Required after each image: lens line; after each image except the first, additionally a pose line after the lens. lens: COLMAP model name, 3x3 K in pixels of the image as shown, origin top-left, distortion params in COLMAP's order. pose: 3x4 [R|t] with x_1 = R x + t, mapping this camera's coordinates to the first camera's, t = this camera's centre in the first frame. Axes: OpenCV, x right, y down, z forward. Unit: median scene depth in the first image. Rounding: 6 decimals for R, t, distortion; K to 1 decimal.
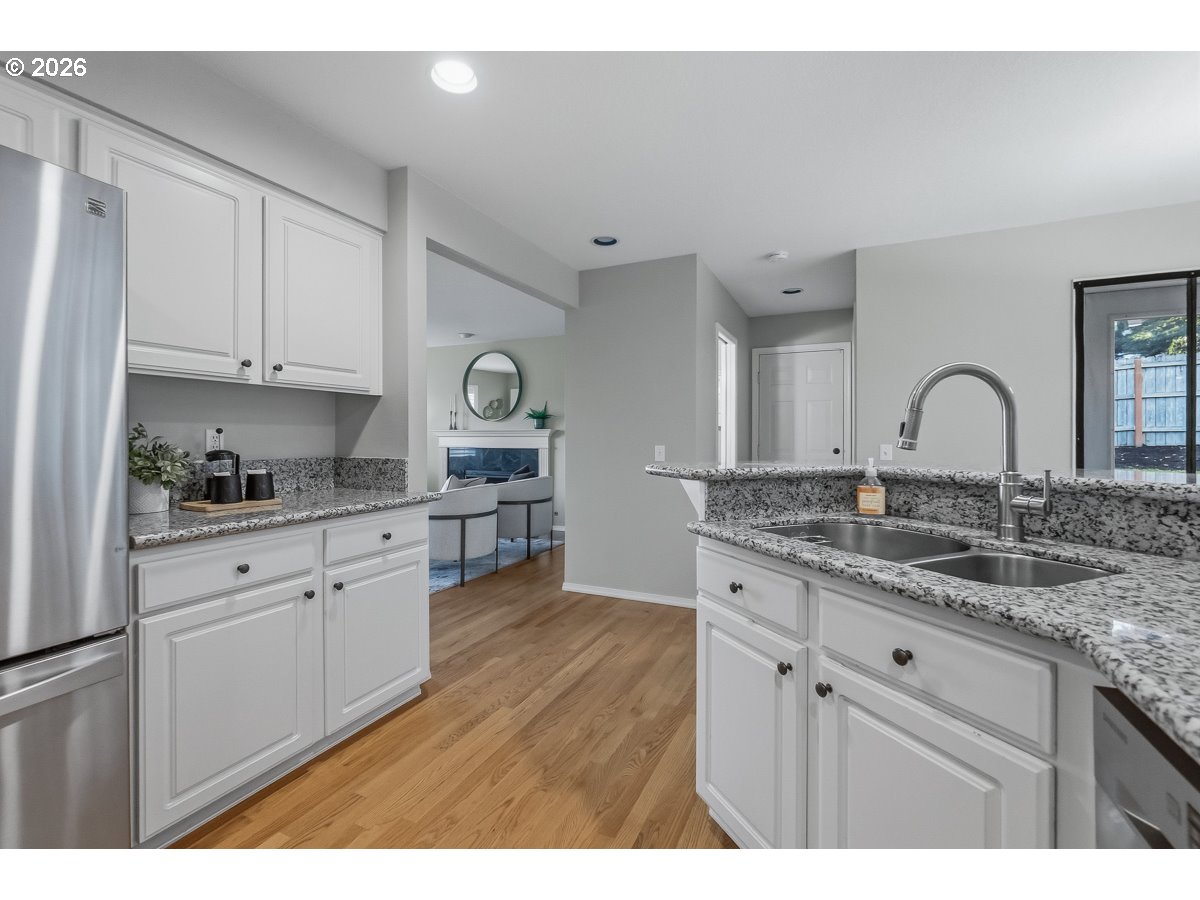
lens RADIAL K [[529.8, 0, 598.9], [0, 529.8, 437.6], [0, 0, 1]] dist [-0.000700, -0.000189]
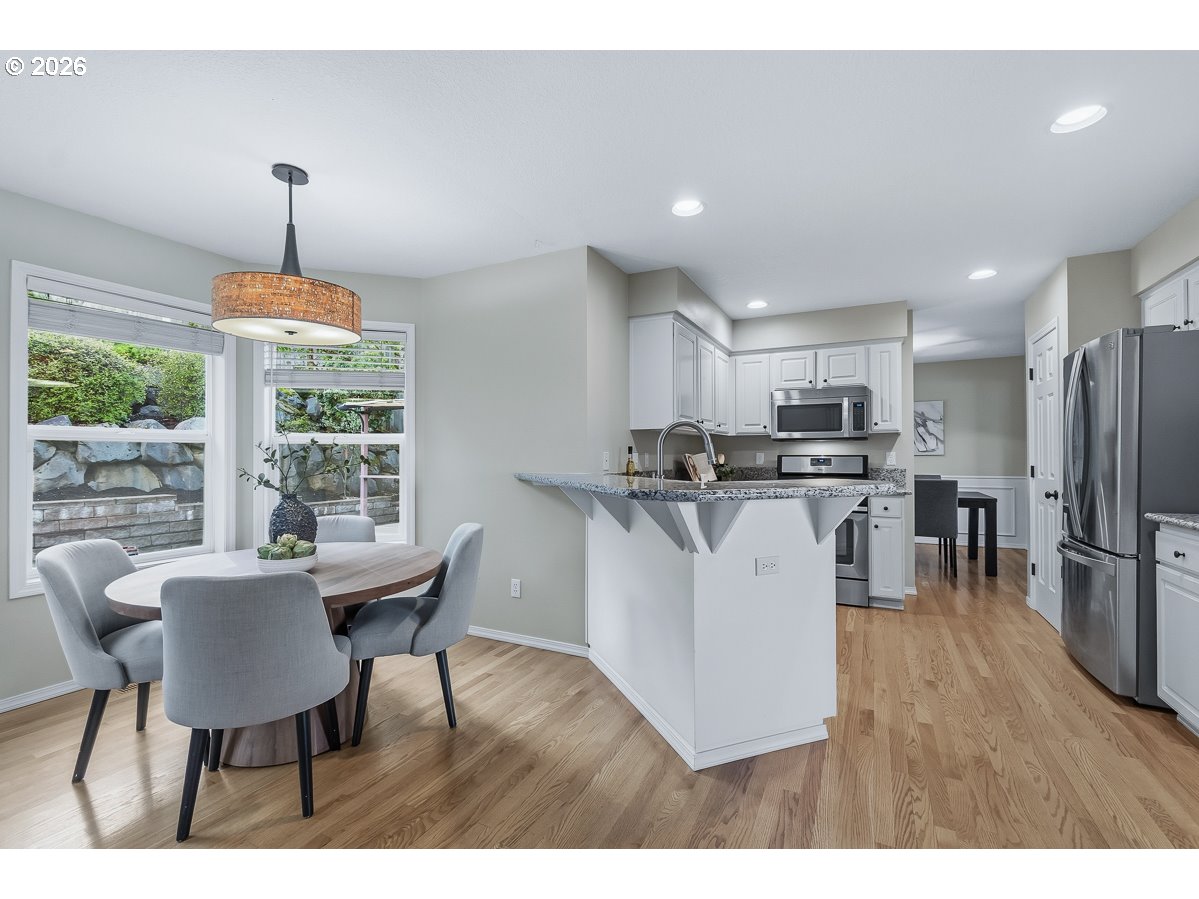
lens RADIAL K [[529.7, 0, 600.4], [0, 529.7, 455.4], [0, 0, 1]] dist [-0.001999, -0.000078]
pose [[-0.999233, 0.005033, 0.038843, 0.770534], [0.004992, 0.999987, -0.001162, -0.009281], [-0.038848, -0.000967, -0.999245, 2.501554]]
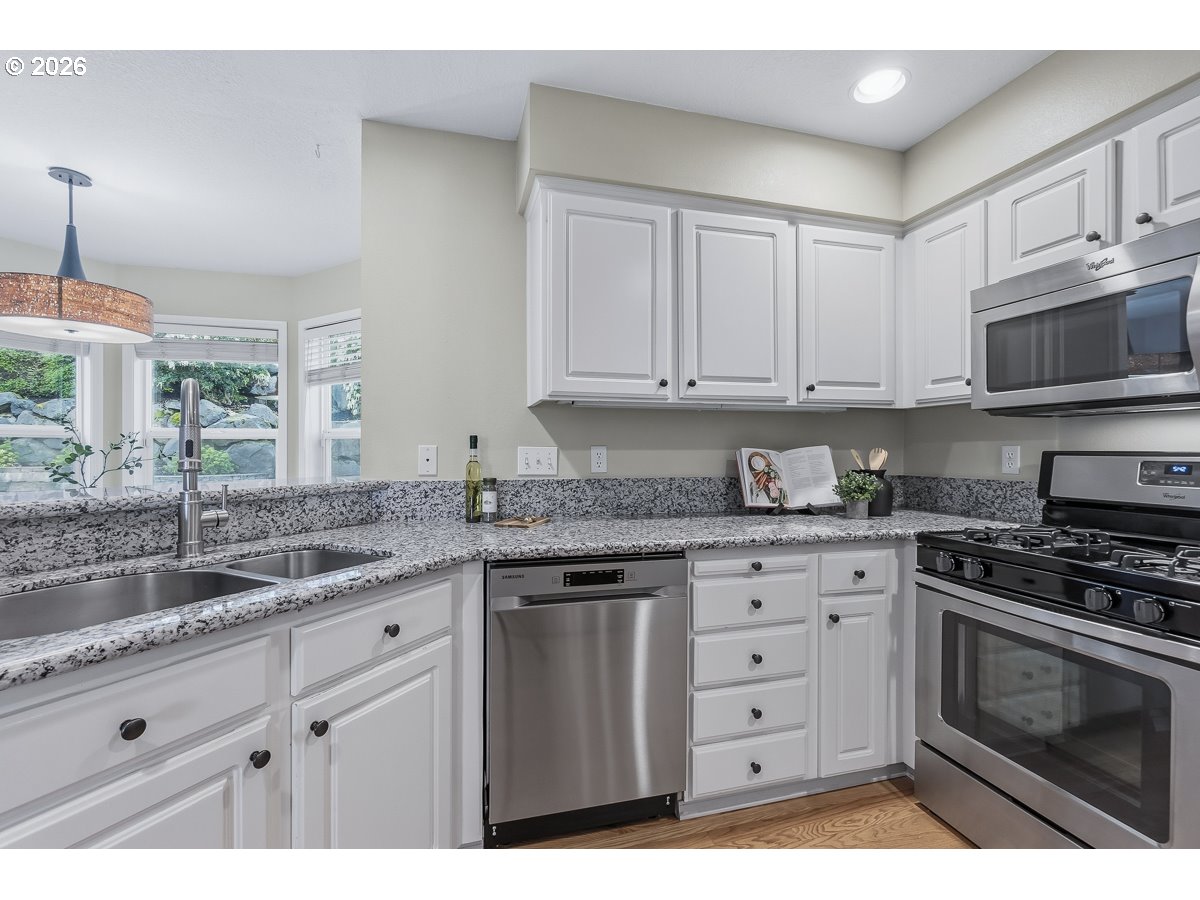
lens RADIAL K [[526.5, 0, 597.2], [0, 526.5, 450.5], [0, 0, 1]] dist [-0.004185, 0.000355]
pose [[-0.641345, 0.000658, 0.767253, -0.436720], [-0.000011, 1.000000, -0.000866, -0.010065], [-0.767253, -0.000564, -0.641345, 0.882328]]
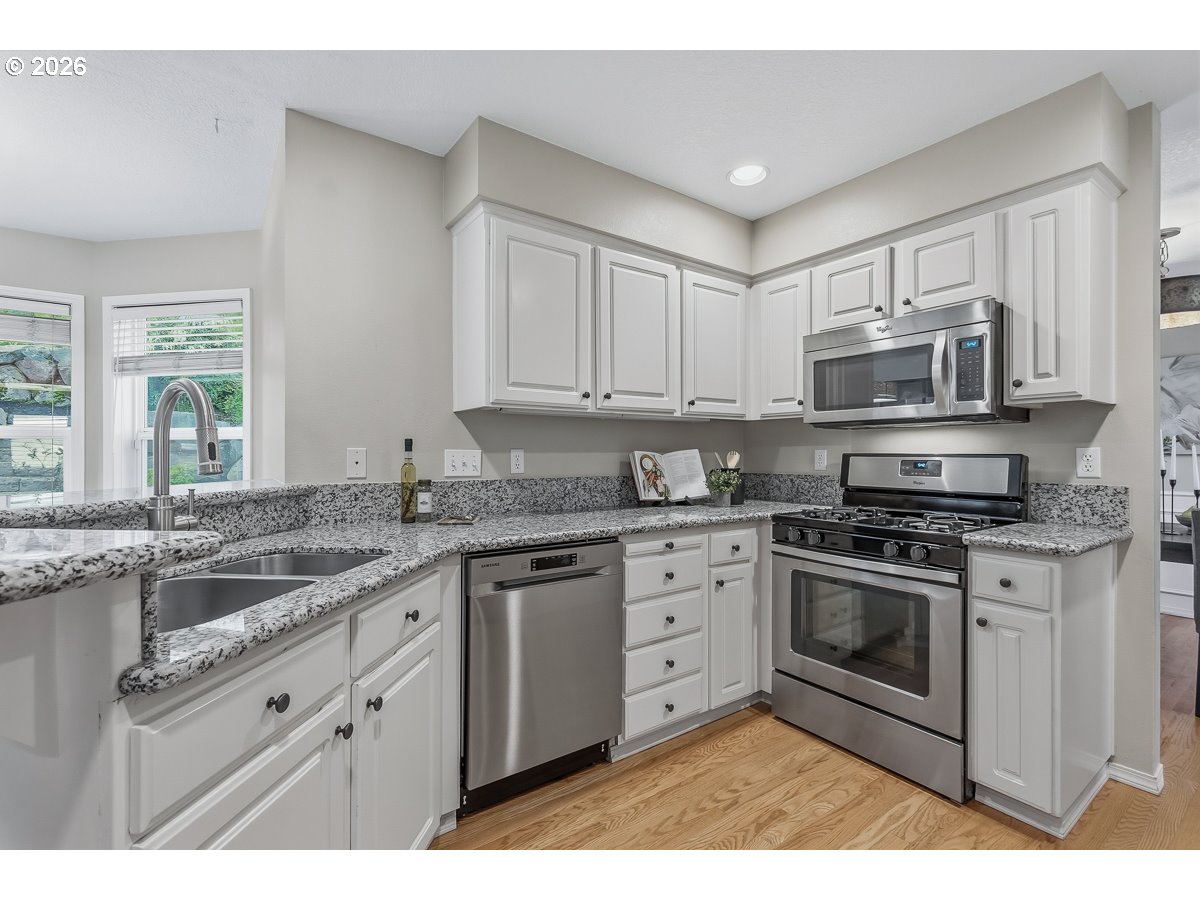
lens RADIAL K [[541.3, 0, 597.0], [0, 541.3, 451.7], [0, 0, 1]] dist [0.000735, 0.000104]
pose [[-0.867557, 0.002584, 0.497331, -0.347116], [0.000823, 0.999993, -0.003760, -0.009330], [-0.497337, -0.002852, -0.867552, 1.233880]]
